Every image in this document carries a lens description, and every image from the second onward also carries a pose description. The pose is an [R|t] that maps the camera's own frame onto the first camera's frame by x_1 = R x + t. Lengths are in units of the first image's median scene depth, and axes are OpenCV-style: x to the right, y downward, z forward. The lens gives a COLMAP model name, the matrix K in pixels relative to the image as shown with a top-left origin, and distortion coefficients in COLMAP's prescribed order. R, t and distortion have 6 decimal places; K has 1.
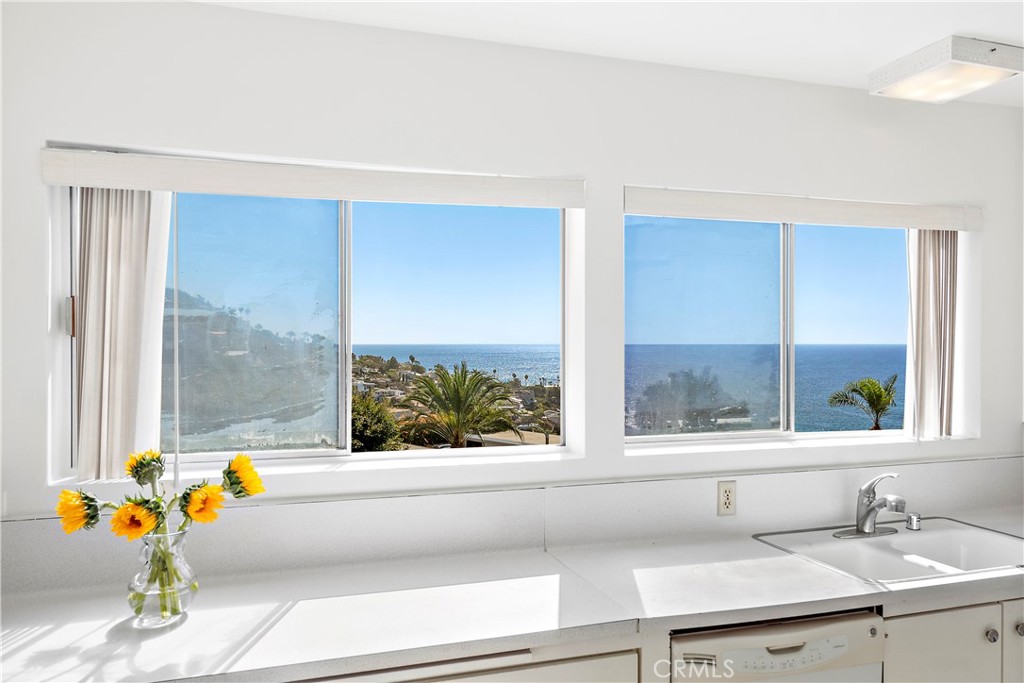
lens RADIAL K [[765.7, 0, 514.1], [0, 765.7, 346.0], [0, 0, 1]] dist [0.022702, -0.014033]
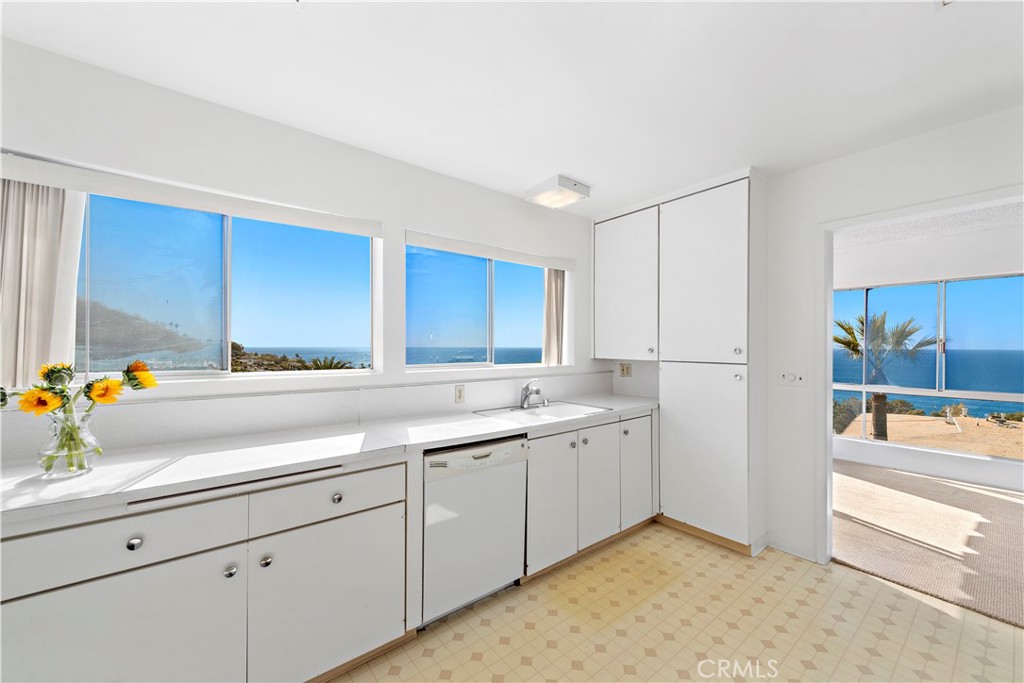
lens RADIAL K [[401.5, 0, 516.9], [0, 401.5, 346.4], [0, 0, 1]] dist [0.005446, -0.001896]
pose [[0.933151, 0.000401, 0.359484, 0.048830], [0.001373, 0.999988, -0.004677, 0.091715], [-0.359482, 0.004858, 0.933139, -0.019691]]
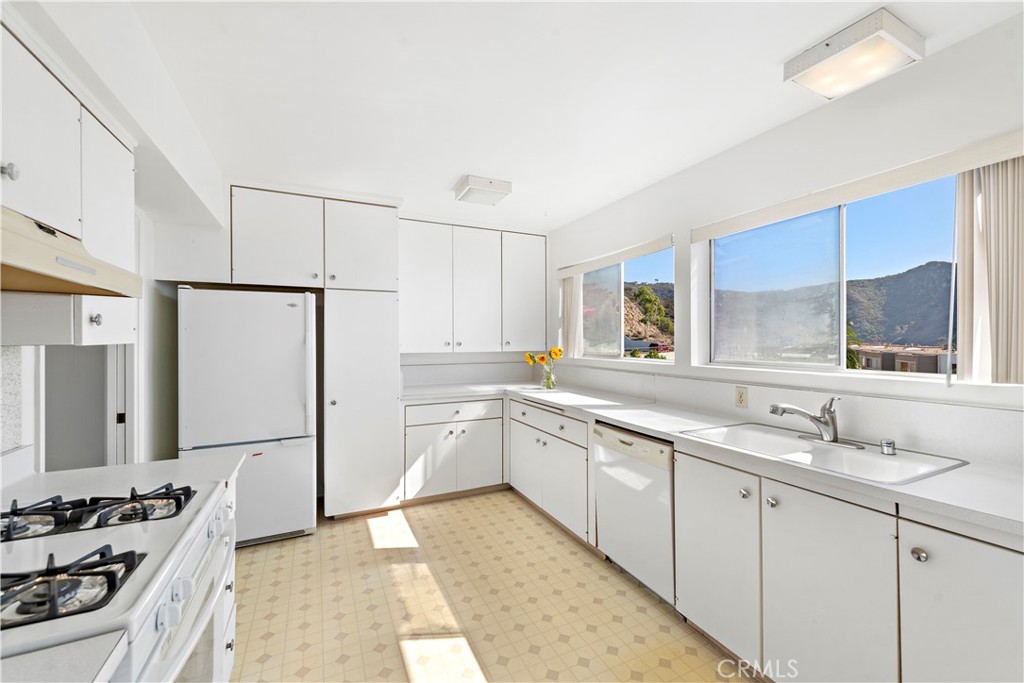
lens RADIAL K [[414.8, 0, 505.4], [0, 414.8, 341.9], [0, 0, 1]] dist [0.001725, -0.000254]
pose [[0.102849, 0.003685, -0.994690, 1.267920], [-0.003196, 0.999989, 0.003374, 0.086698], [0.994692, 0.002832, 0.102860, 0.451263]]
